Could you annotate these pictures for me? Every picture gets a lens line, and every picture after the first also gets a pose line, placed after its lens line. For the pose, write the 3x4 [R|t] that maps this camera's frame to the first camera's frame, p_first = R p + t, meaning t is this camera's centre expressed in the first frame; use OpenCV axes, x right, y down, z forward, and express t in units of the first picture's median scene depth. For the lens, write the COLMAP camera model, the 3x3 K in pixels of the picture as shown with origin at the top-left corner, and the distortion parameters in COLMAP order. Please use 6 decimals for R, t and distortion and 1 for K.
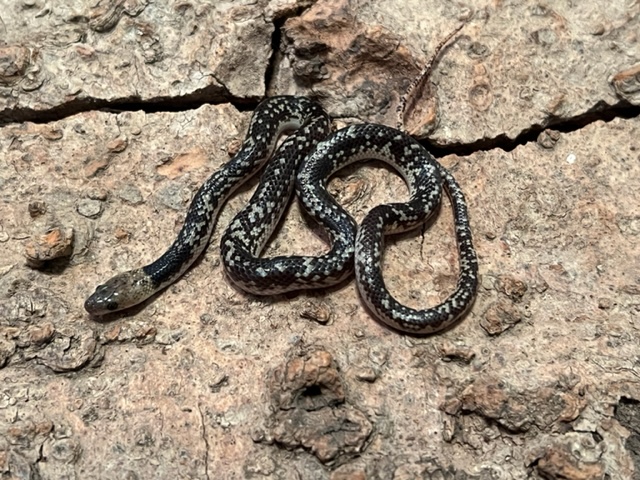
lens RADIAL K [[949.3, 0, 319.7], [0, 949.3, 253.8], [0, 0, 1]] dist [0.183132, -0.785889]
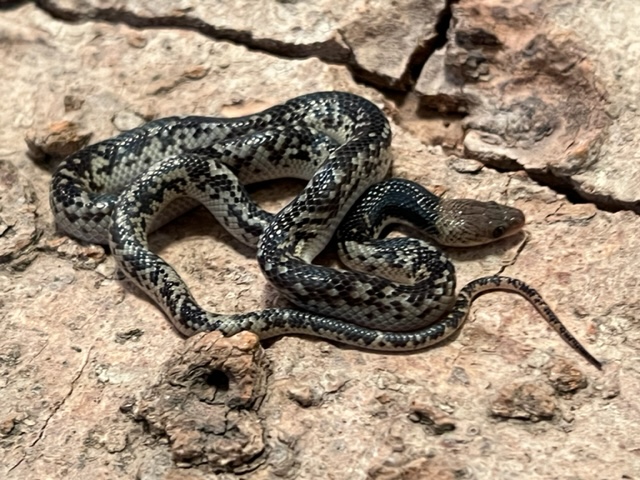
lens RADIAL K [[1284.2, 0, 324.9], [0, 1284.2, 238.6], [0, 0, 1]] dist [0.192754, -0.656172]
pose [[0.858957, 0.291249, -0.421149, 0.380581], [-0.387139, 0.907702, -0.161863, 0.148529], [0.335135, 0.302077, 0.892431, 0.094856]]
